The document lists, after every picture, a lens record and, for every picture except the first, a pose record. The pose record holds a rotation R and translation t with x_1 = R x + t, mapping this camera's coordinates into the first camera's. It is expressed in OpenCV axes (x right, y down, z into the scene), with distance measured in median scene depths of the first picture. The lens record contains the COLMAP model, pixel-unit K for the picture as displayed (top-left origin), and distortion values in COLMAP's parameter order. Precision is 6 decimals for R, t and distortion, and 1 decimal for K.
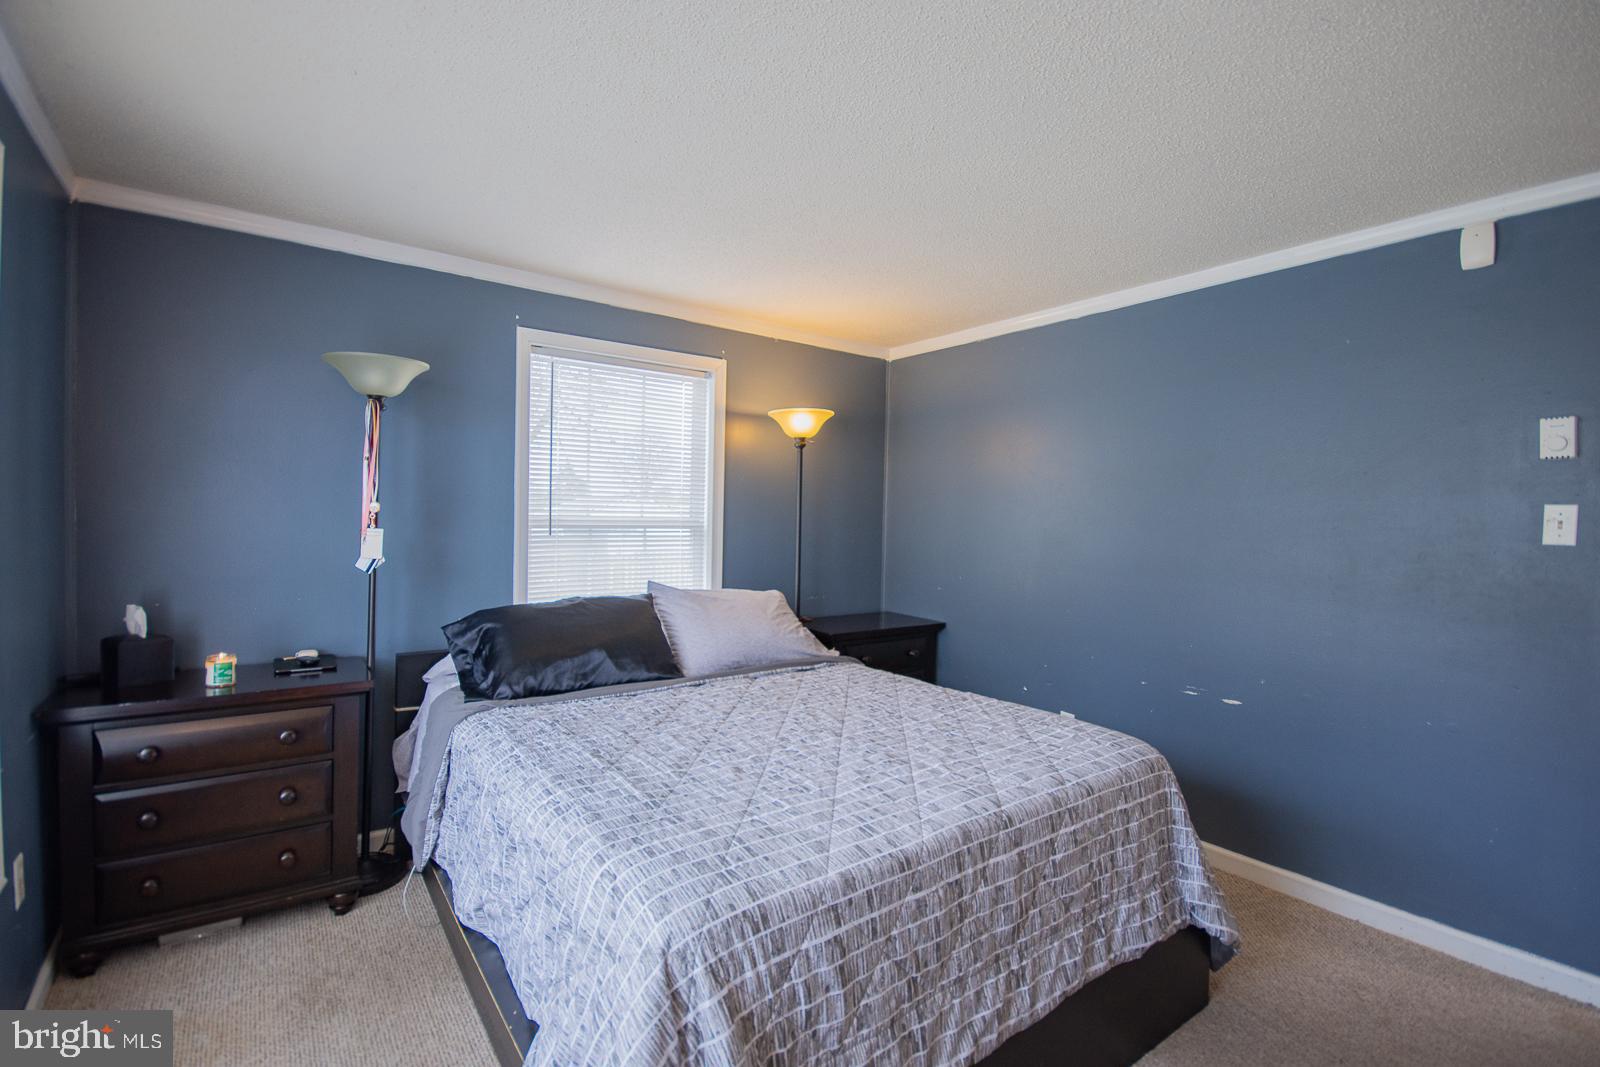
lens RADIAL K [[725.0, 0, 810.5], [0, 725.0, 530.2], [0, 0, 1]] dist [-0.004602, -0.000226]
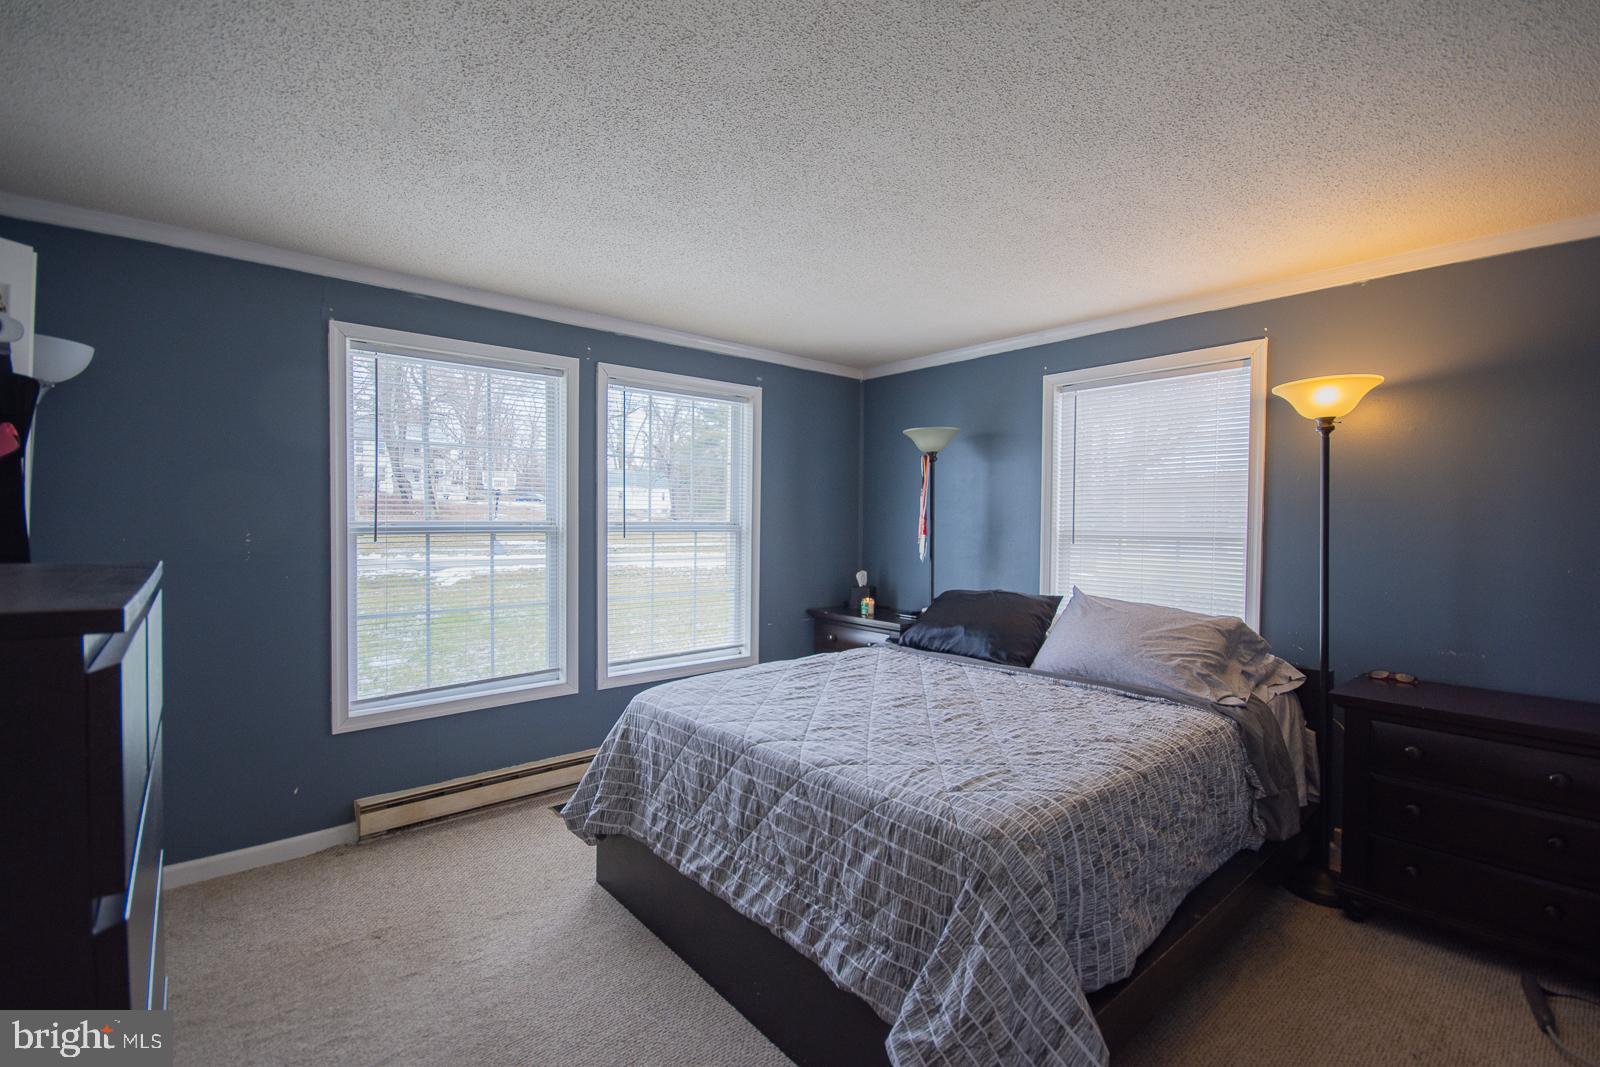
lens RADIAL K [[725.0, 0, 813.1], [0, 725.0, 529.6], [0, 0, 1]] dist [-0.004602, -0.000226]
pose [[0.069110, -0.005598, -0.997593, 0.886857], [-0.024675, 0.999669, -0.007319, 0.004090], [0.997304, 0.025122, 0.068949, 0.565963]]
